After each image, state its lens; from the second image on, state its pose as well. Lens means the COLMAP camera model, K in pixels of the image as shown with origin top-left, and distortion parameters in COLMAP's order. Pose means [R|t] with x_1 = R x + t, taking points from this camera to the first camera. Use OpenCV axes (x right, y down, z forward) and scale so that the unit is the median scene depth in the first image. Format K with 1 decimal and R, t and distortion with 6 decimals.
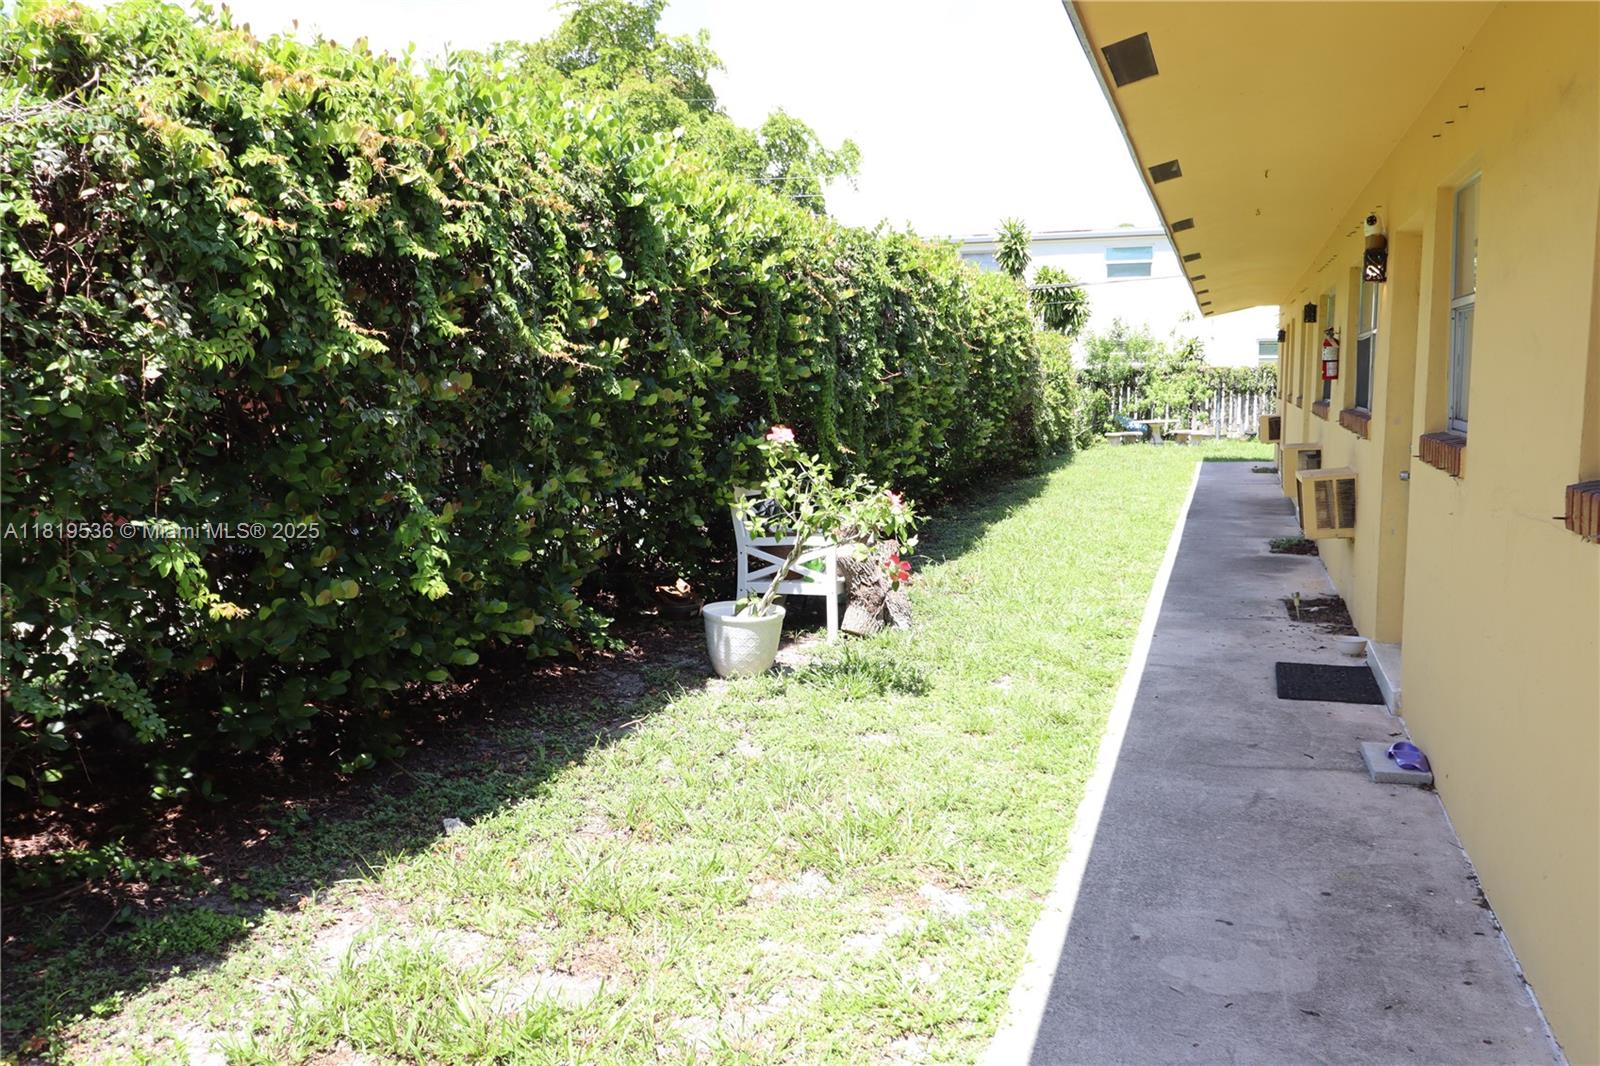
lens RADIAL K [[1234.5, 0, 785.4], [0, 1234.5, 524.5], [0, 0, 1]] dist [0.001734, 0.001096]
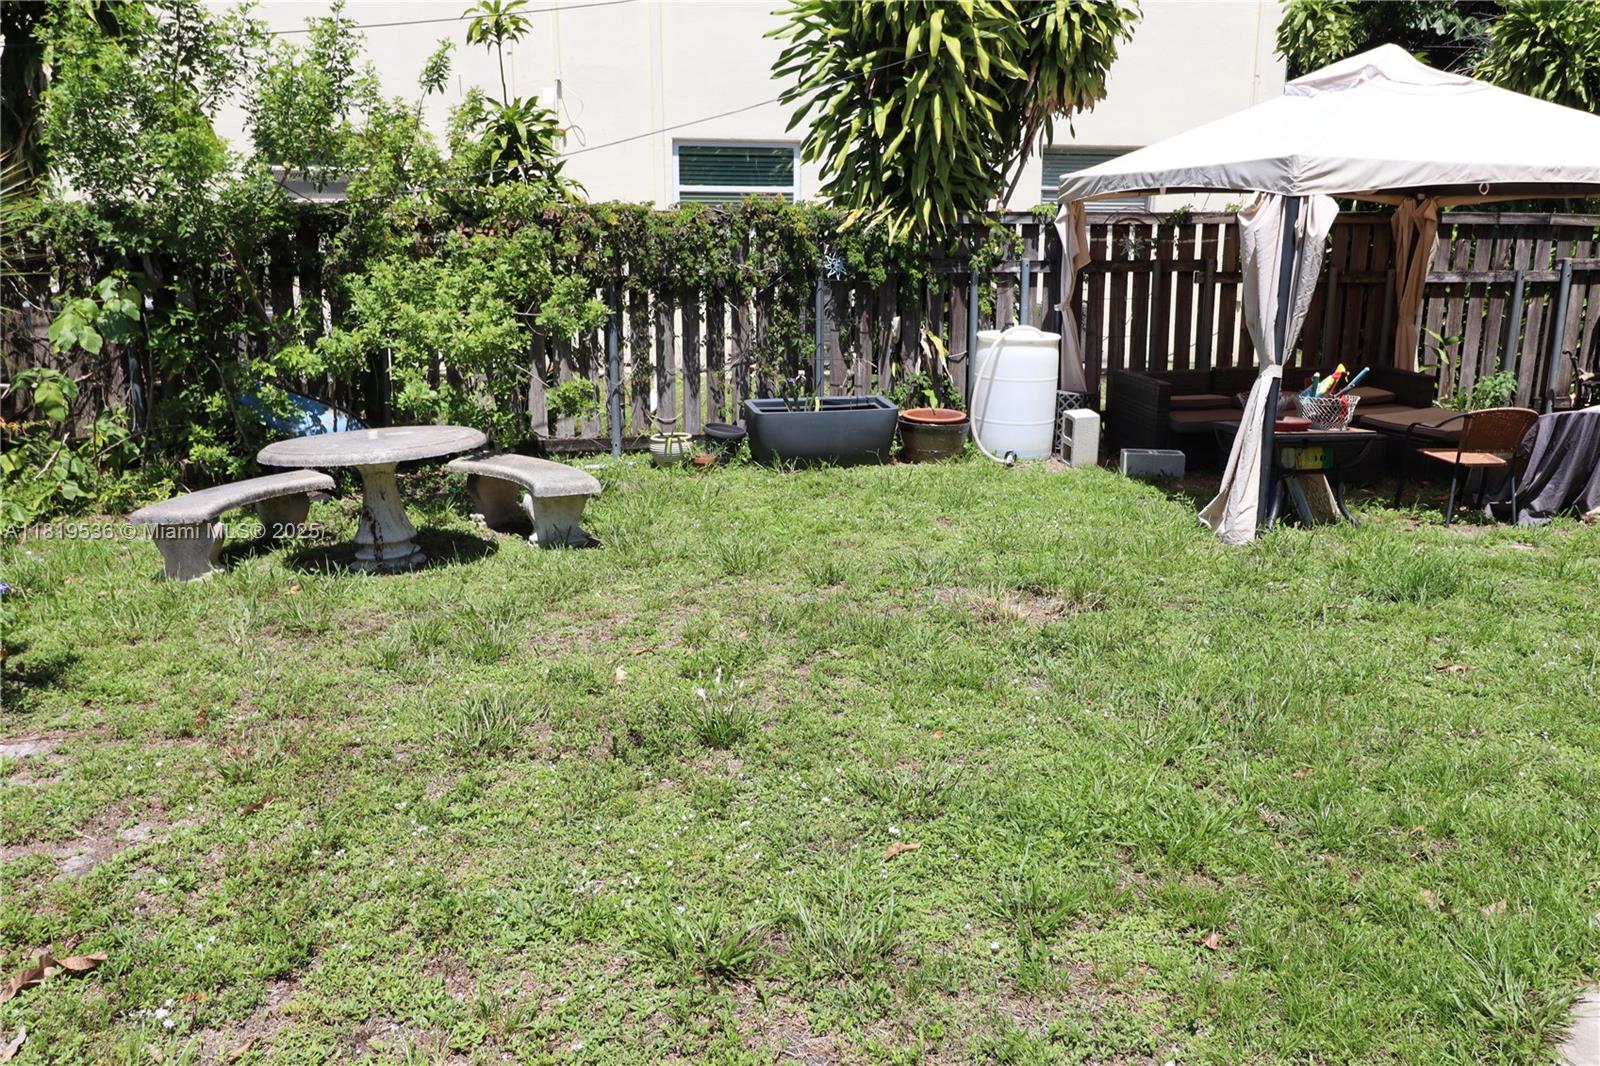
lens RADIAL K [[1234.5, 0, 802.8], [0, 1234.5, 525.5], [0, 0, 1]] dist [0.001734, 0.001096]
pose [[0.851272, -0.108414, 0.513402, 0.229793], [0.046171, 0.990104, 0.132521, -0.088638], [-0.522689, -0.089107, 0.847854, 0.714056]]
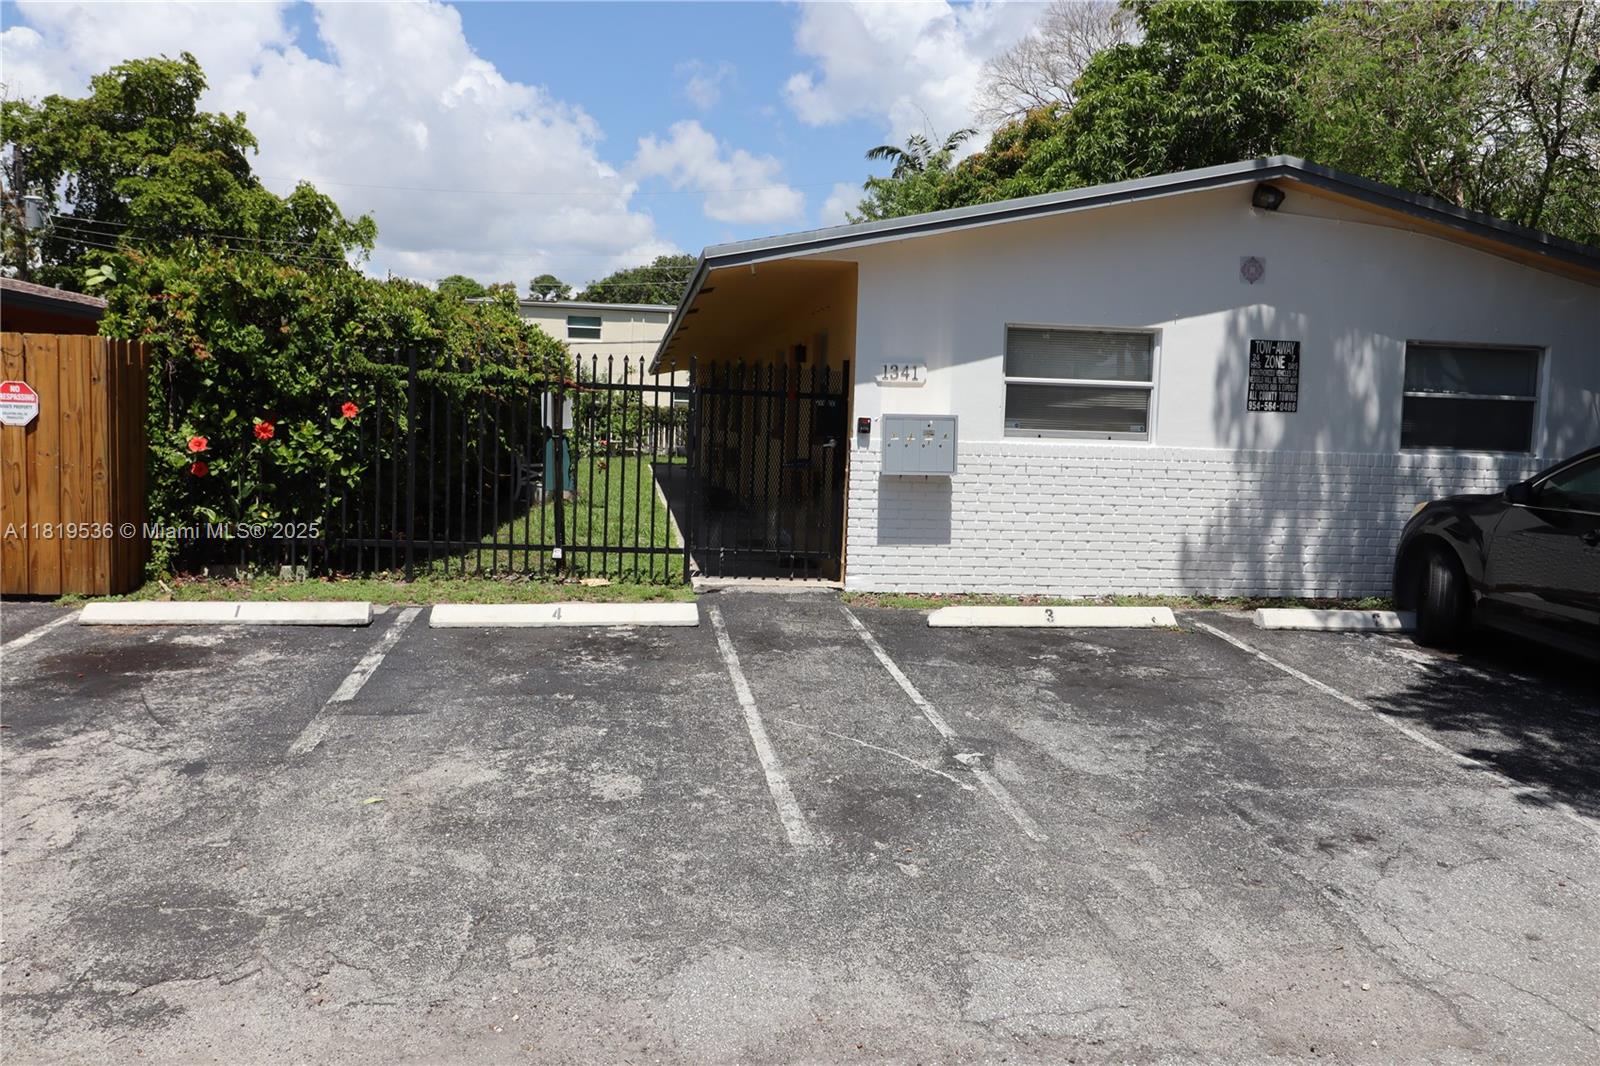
lens RADIAL K [[1234.5, 0, 797.0], [0, 1234.5, 535.3], [0, 0, 1]] dist [0.001734, 0.001096]
pose [[0.886178, -0.011982, 0.463190, -0.176946], [0.020006, 0.999723, -0.012415, 0.047854], [-0.462913, 0.020268, 0.886172, -0.380020]]
